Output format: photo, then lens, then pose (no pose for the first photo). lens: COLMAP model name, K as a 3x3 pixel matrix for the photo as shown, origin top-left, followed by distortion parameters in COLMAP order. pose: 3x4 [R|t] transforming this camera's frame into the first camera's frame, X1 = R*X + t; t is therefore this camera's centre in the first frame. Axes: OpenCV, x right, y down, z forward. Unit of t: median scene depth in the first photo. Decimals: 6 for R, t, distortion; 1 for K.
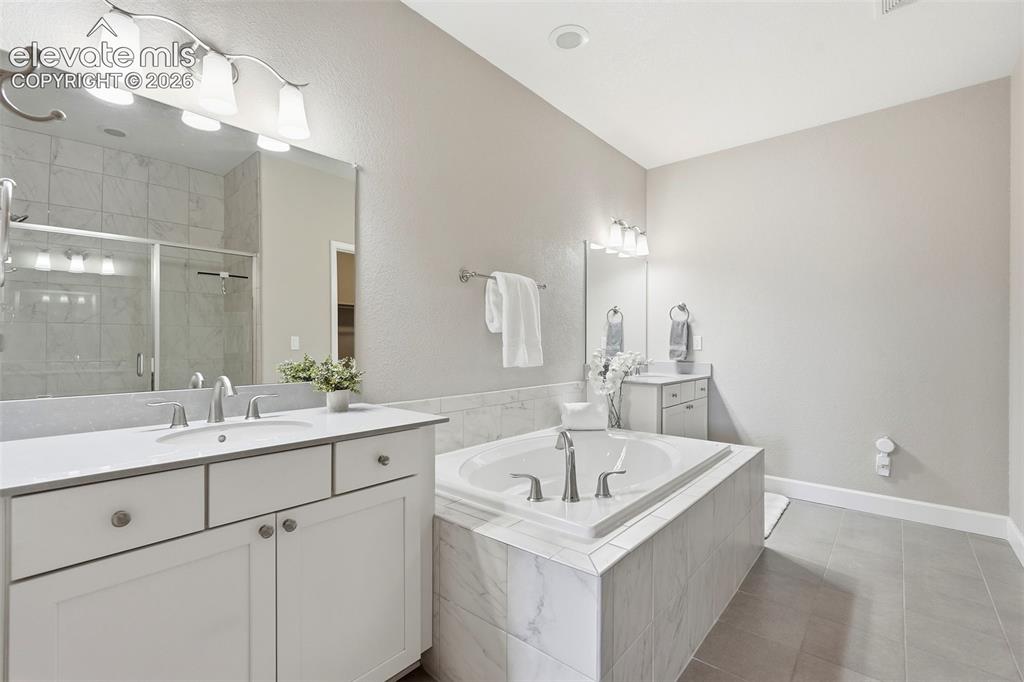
lens RADIAL K [[454.7, 0, 510.0], [0, 454.7, 340.6], [0, 0, 1]] dist [-0.000070, -0.000142]
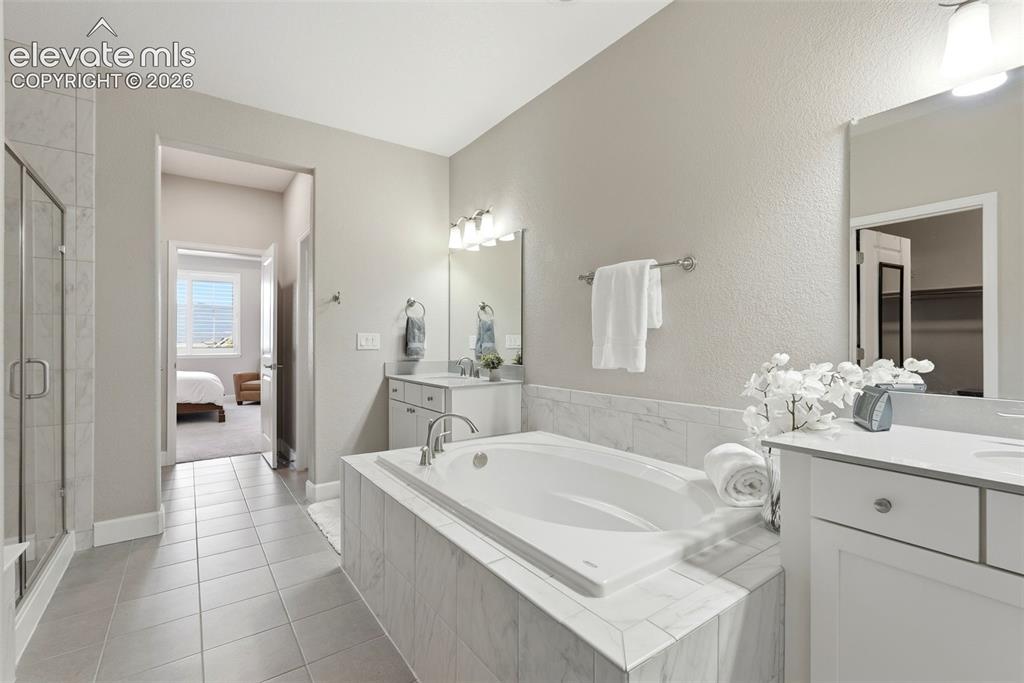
lens RADIAL K [[454.7, 0, 512.8], [0, 454.7, 342.8], [0, 0, 1]] dist [-0.000070, -0.000142]
pose [[-0.215189, 0.005452, -0.976557, 0.948034], [0.006863, 0.999968, 0.004071, -0.001325], [0.976548, -0.005826, -0.215220, 1.027471]]
